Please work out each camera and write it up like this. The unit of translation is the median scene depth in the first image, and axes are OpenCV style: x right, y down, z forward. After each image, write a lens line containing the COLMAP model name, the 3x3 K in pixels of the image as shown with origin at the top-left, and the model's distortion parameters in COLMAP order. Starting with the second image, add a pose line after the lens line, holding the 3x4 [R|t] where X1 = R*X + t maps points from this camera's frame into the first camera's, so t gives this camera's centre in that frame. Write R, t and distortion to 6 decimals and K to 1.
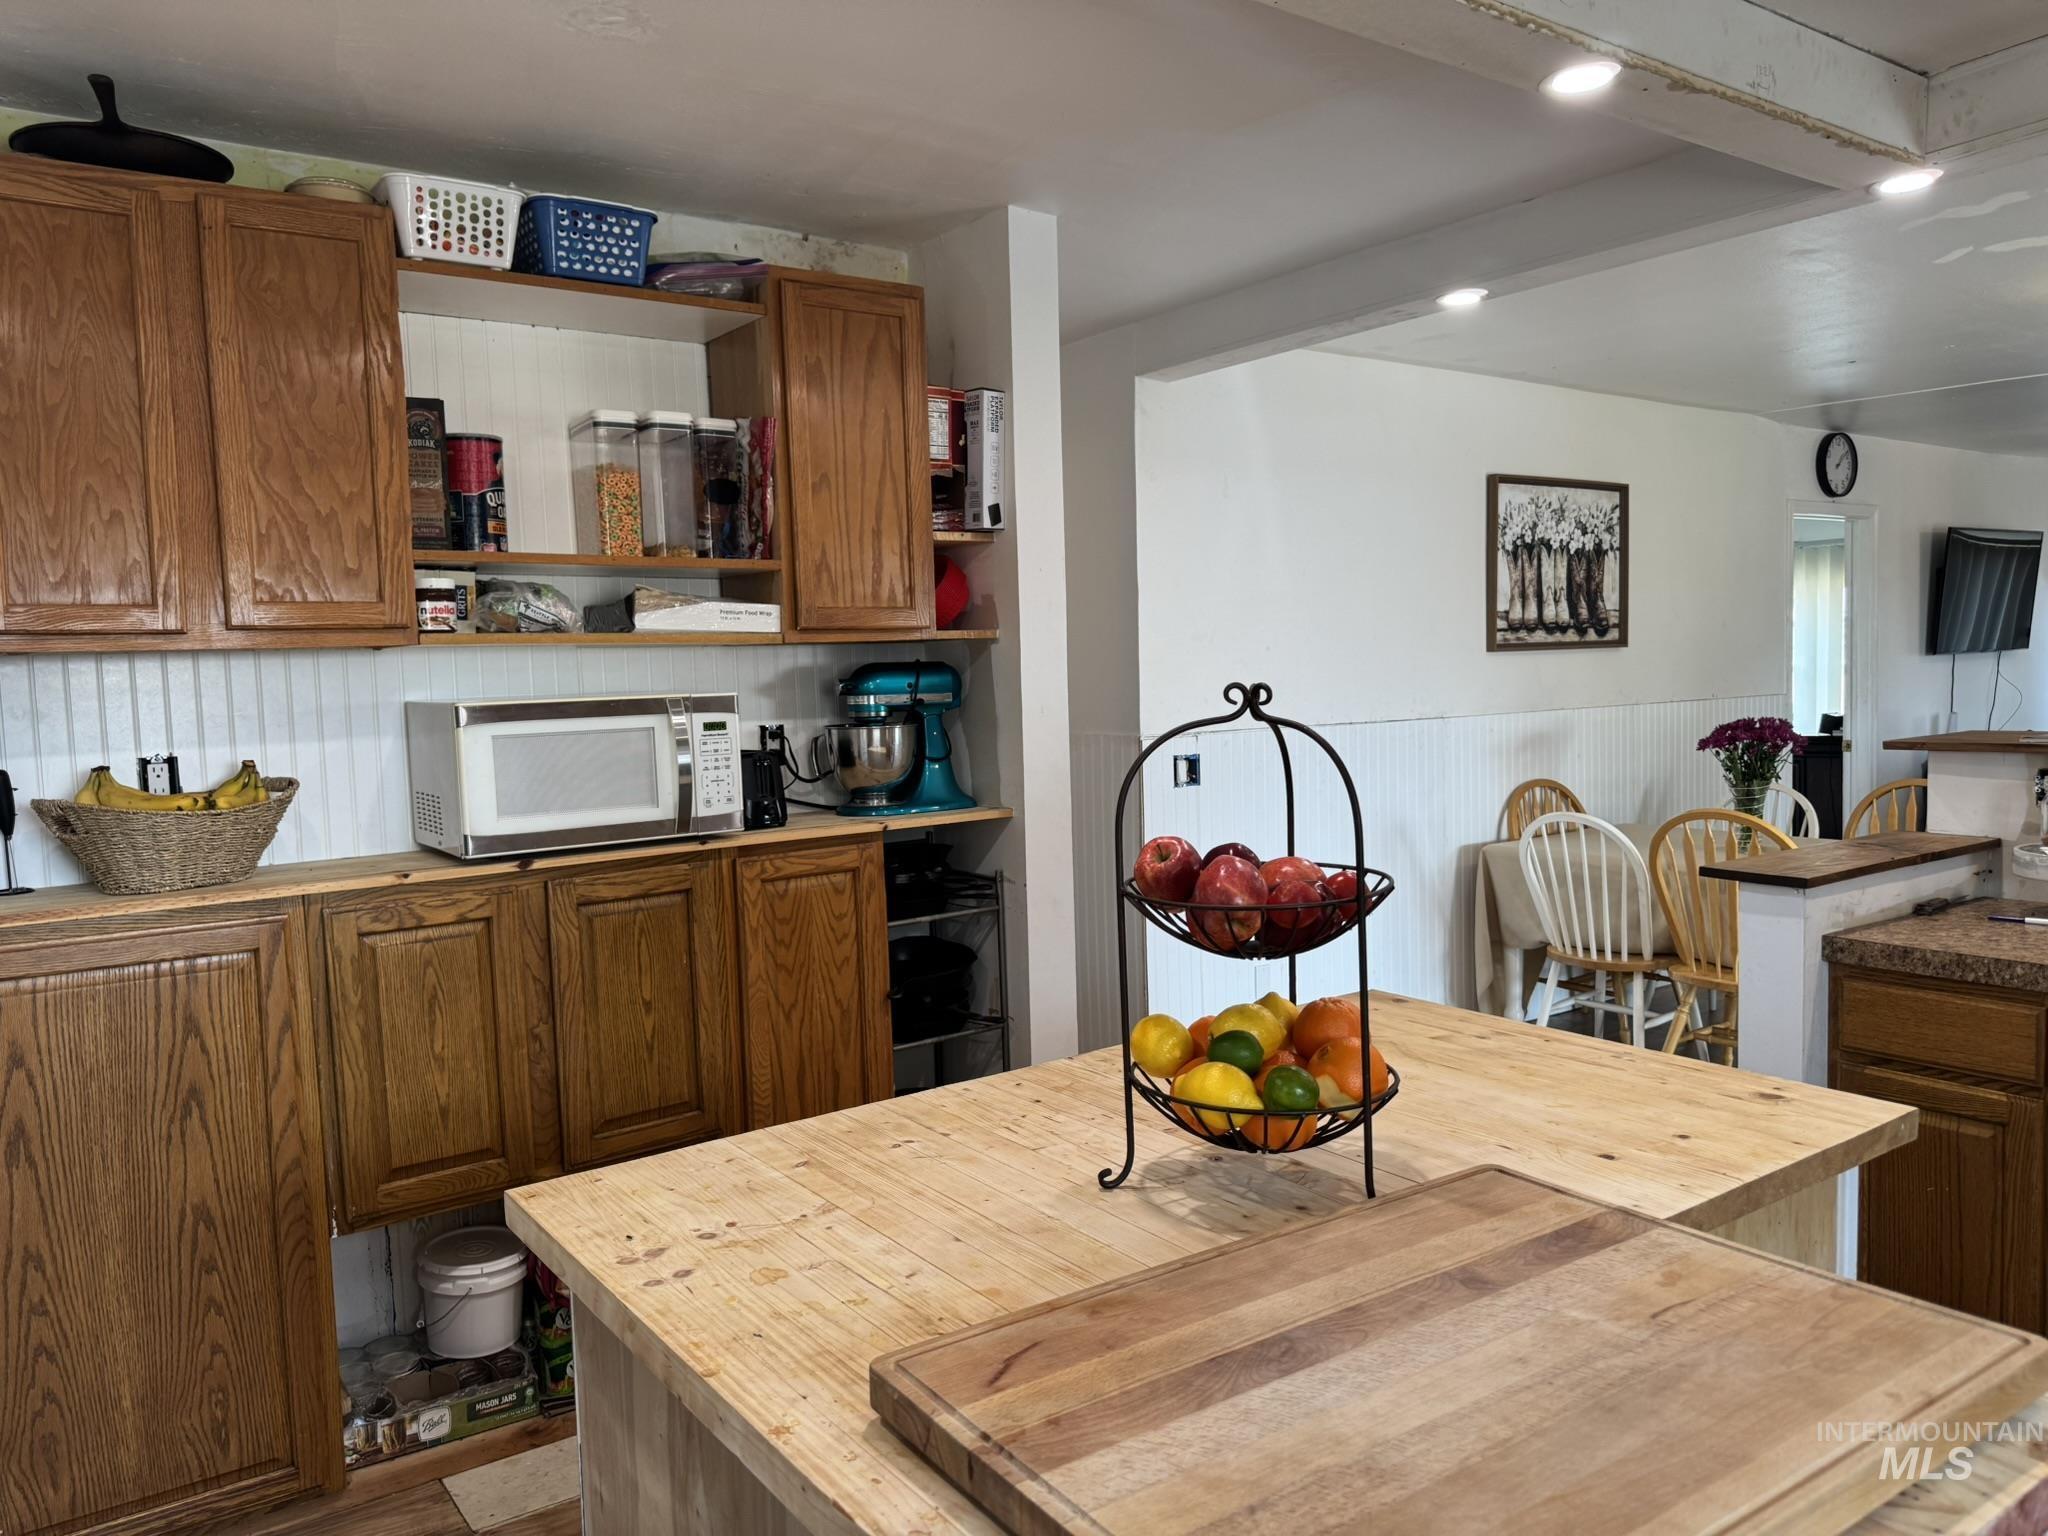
lens RADIAL K [[1419.4, 0, 1017.7], [0, 1419.4, 758.2], [0, 0, 1]] dist [-0.001781, -0.008563]
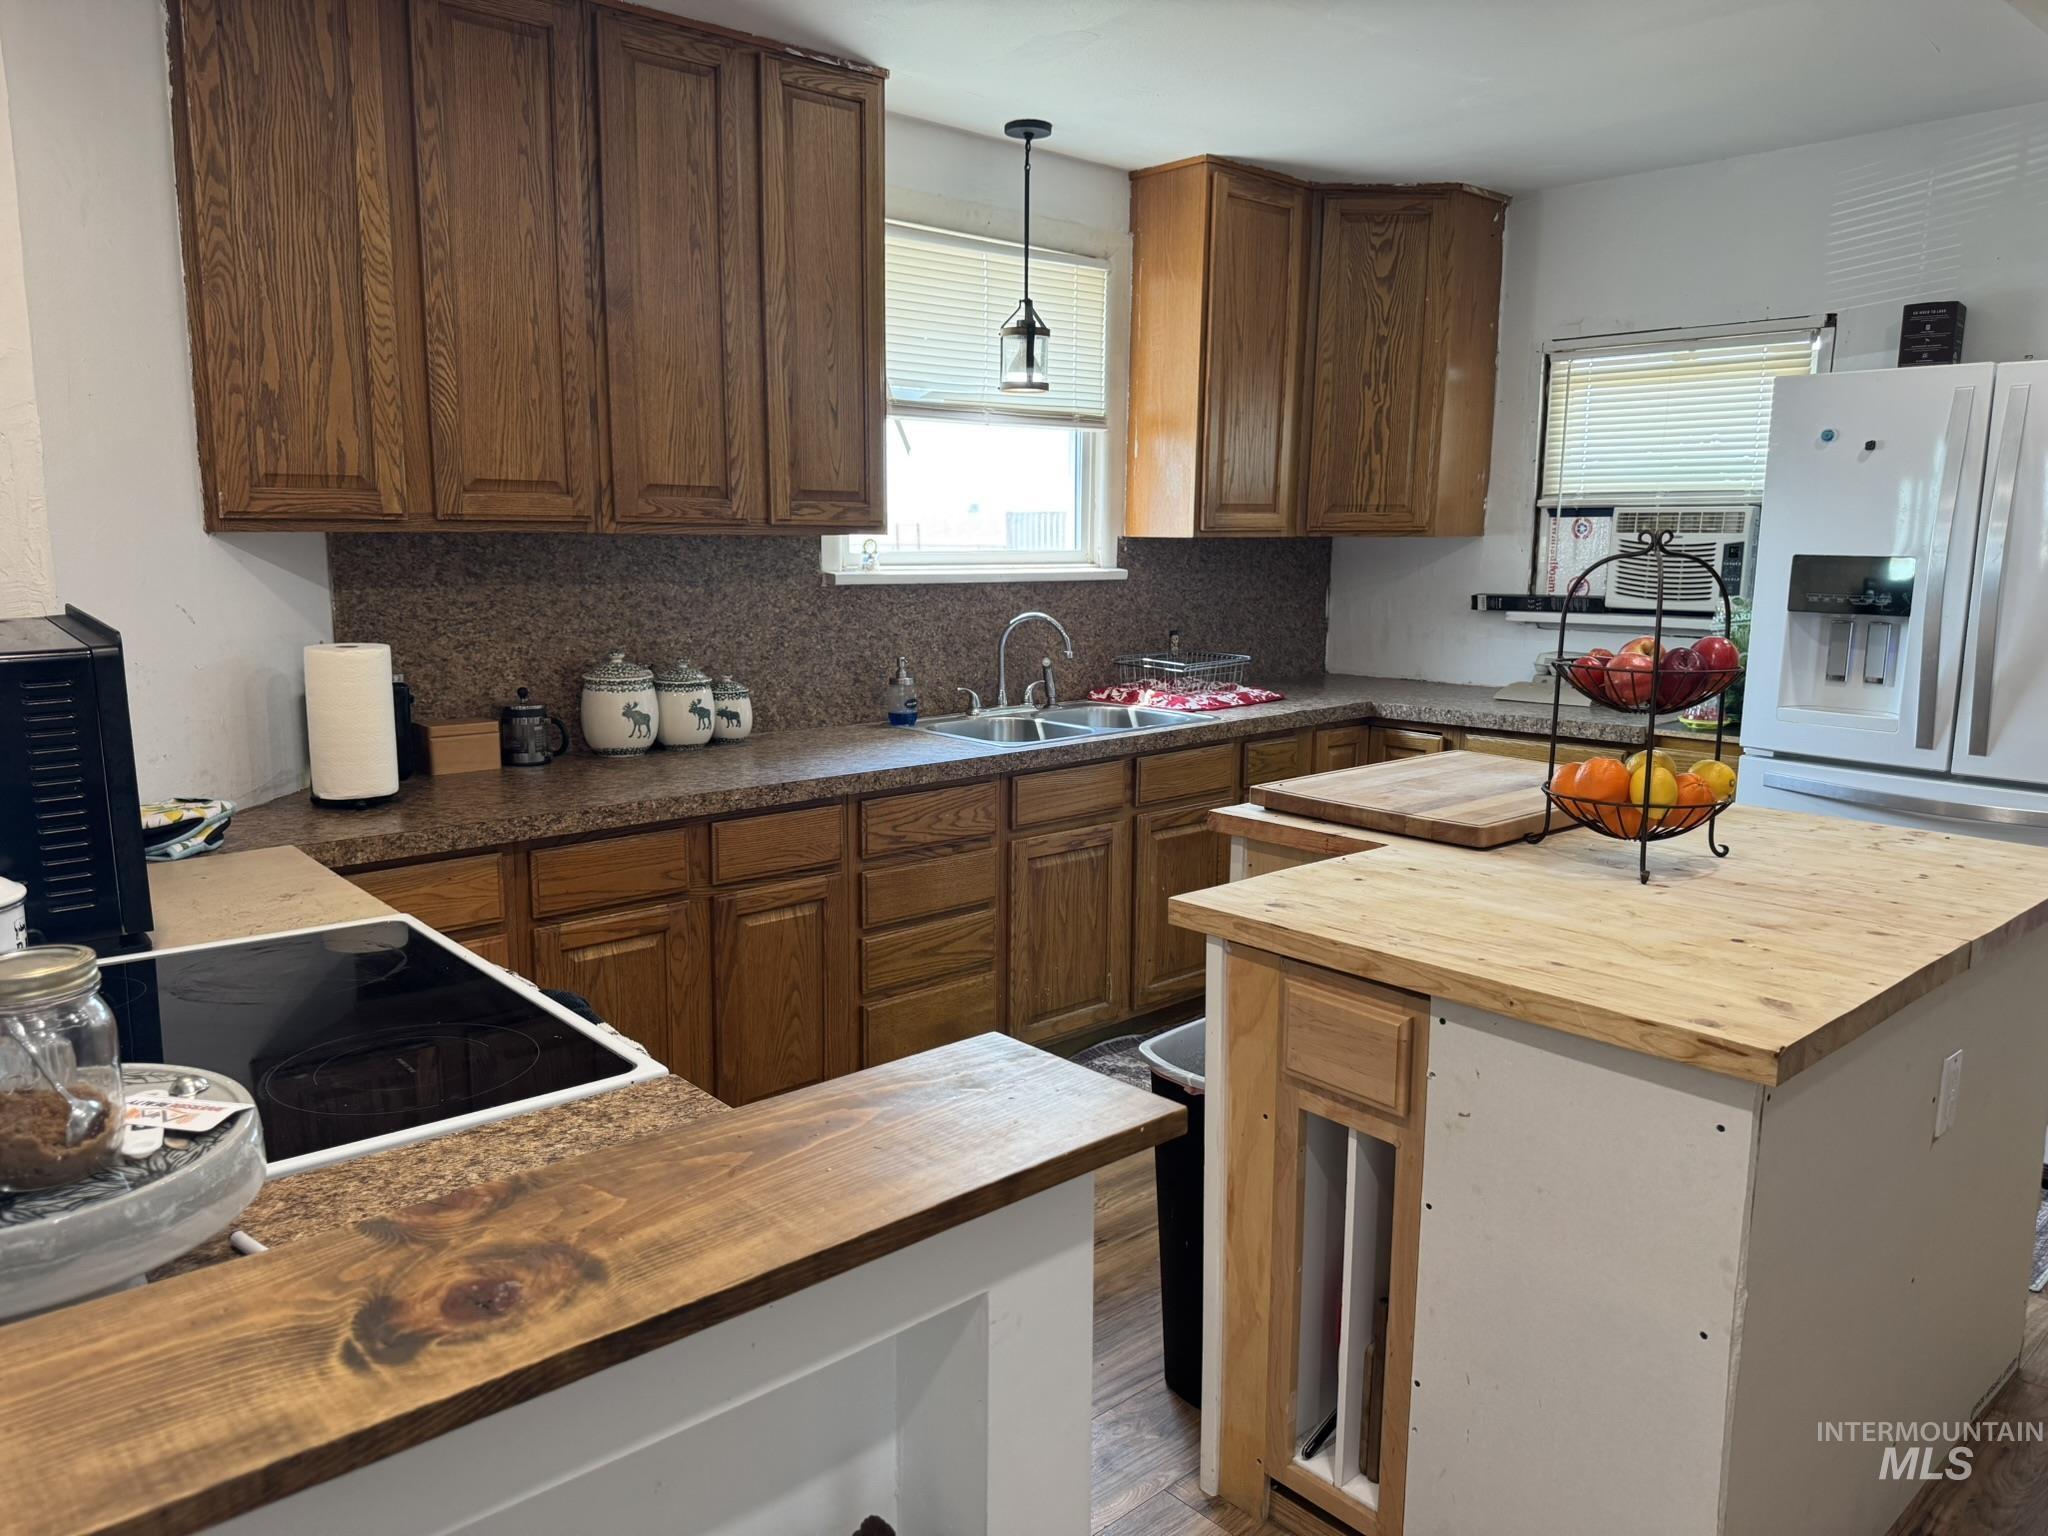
lens RADIAL K [[1448.5, 0, 1024.0], [0, 1448.5, 768.0], [0, 0, 1]] dist [0.091906, -0.130750]
pose [[-0.989256, 0.049952, -0.137396, 0.345131], [0.017571, 0.973628, 0.227464, -0.056515], [0.145135, 0.222606, -0.964045, 0.807165]]
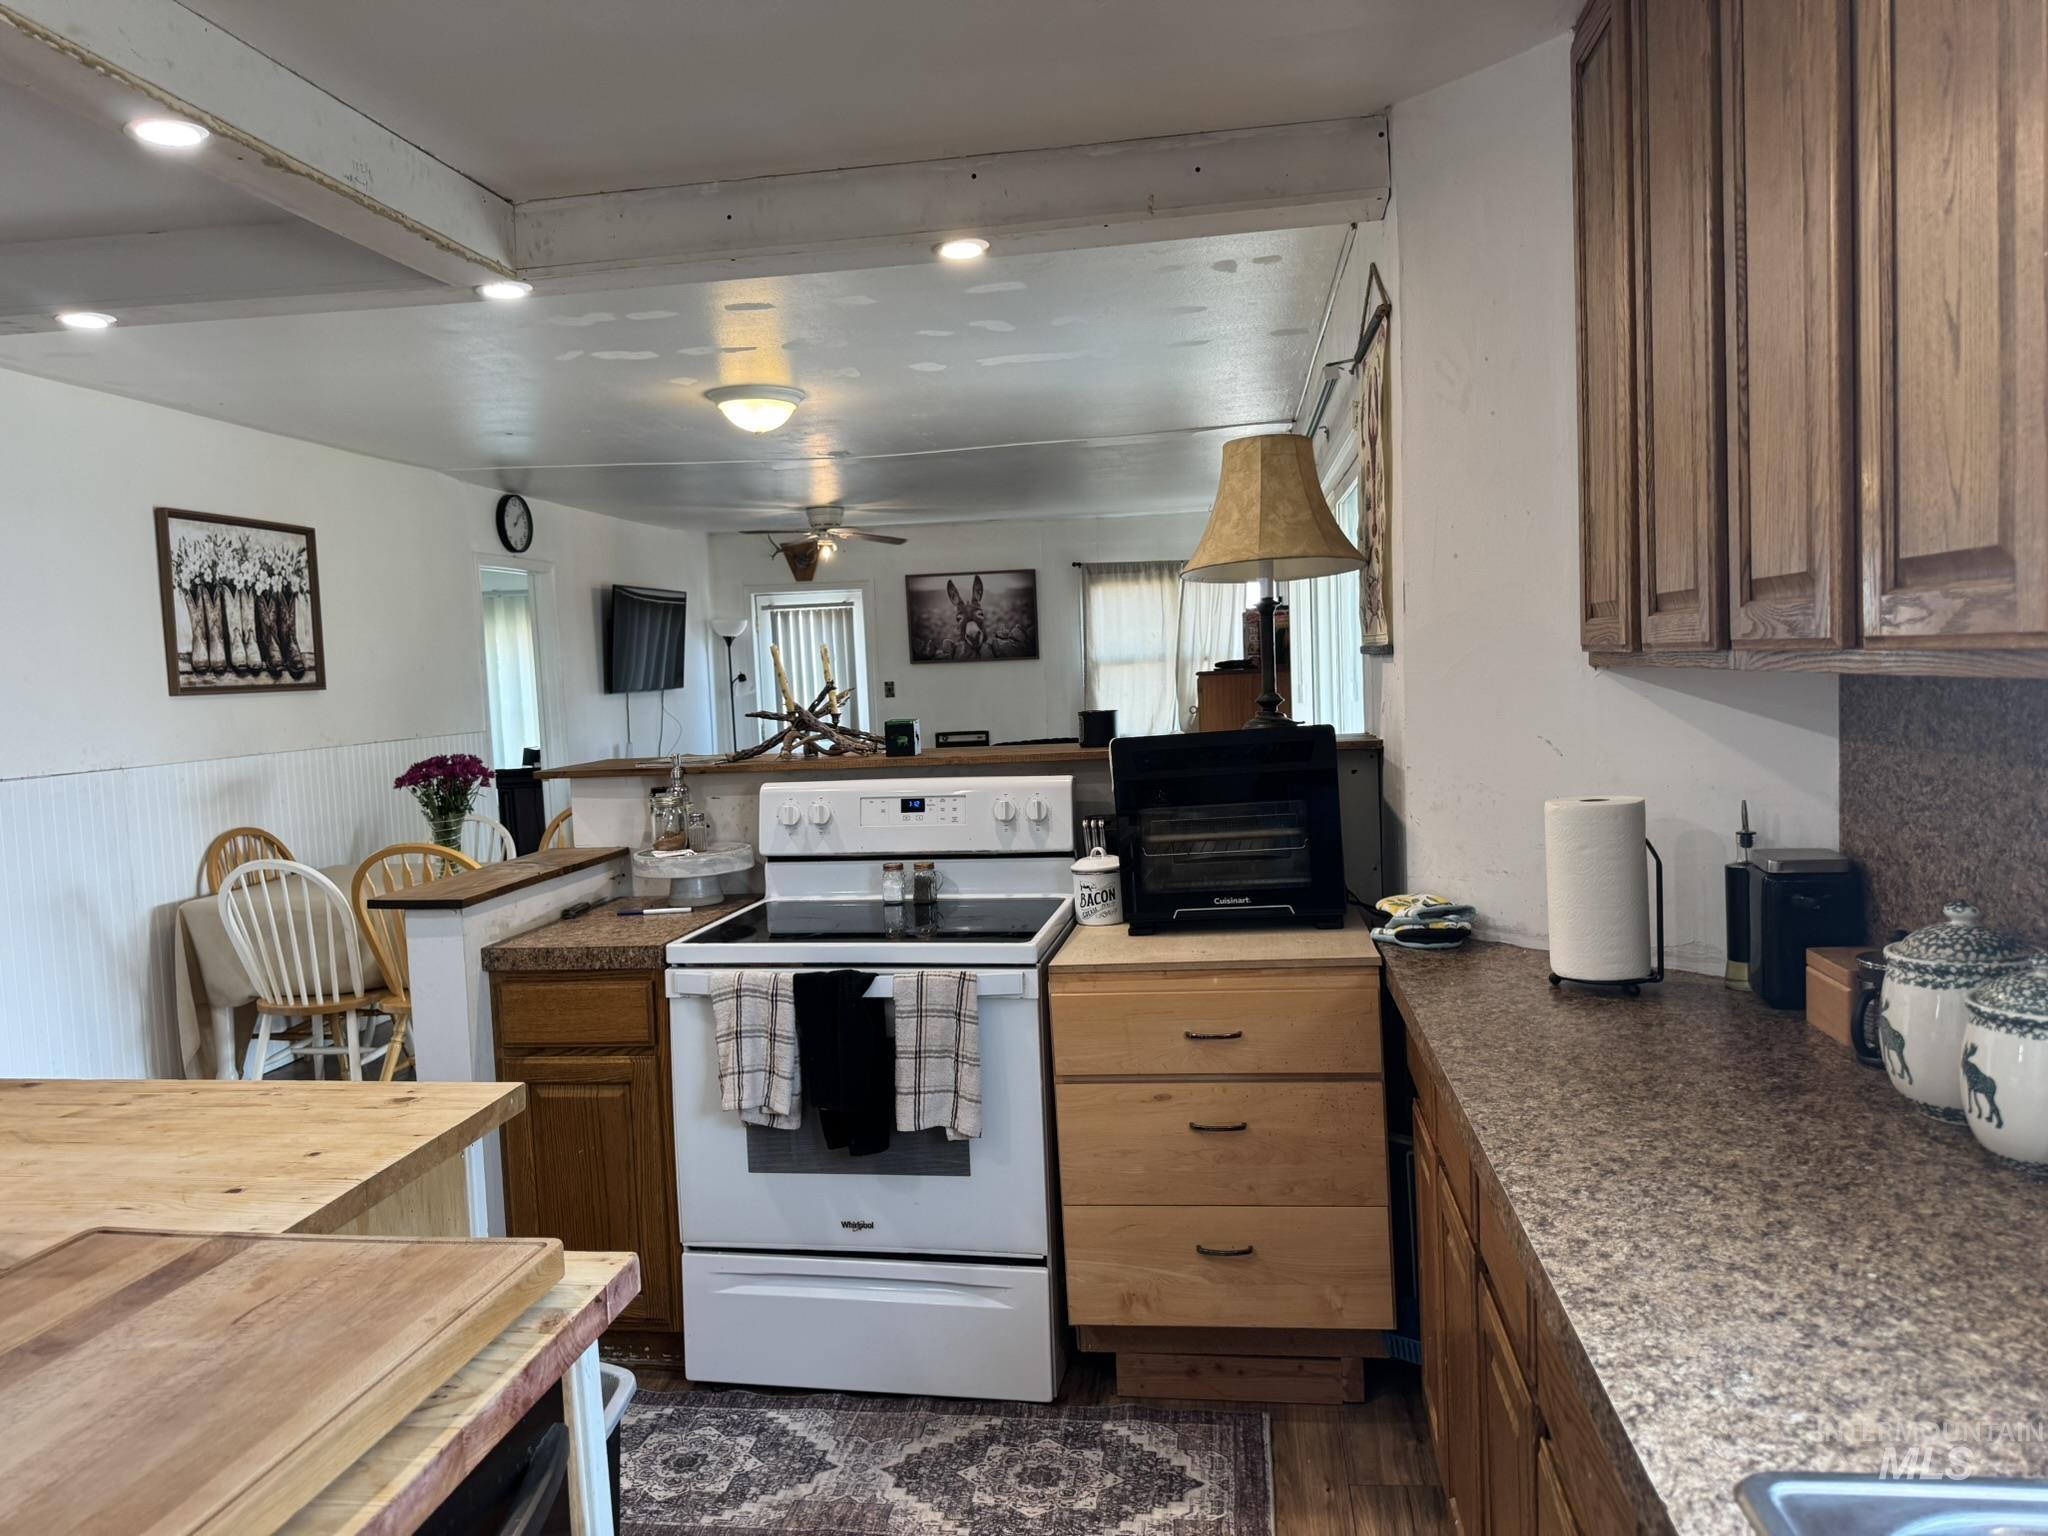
lens RADIAL K [[1426.7, 0, 999.4], [0, 1426.7, 761.9], [0, 0, 1]] dist [-0.009820, -0.007214]
pose [[0.678904, -0.045605, 0.732809, 0.017667], [0.064333, 0.997925, 0.002503, 0.001104], [-0.731403, 0.045445, 0.680430, -0.042015]]
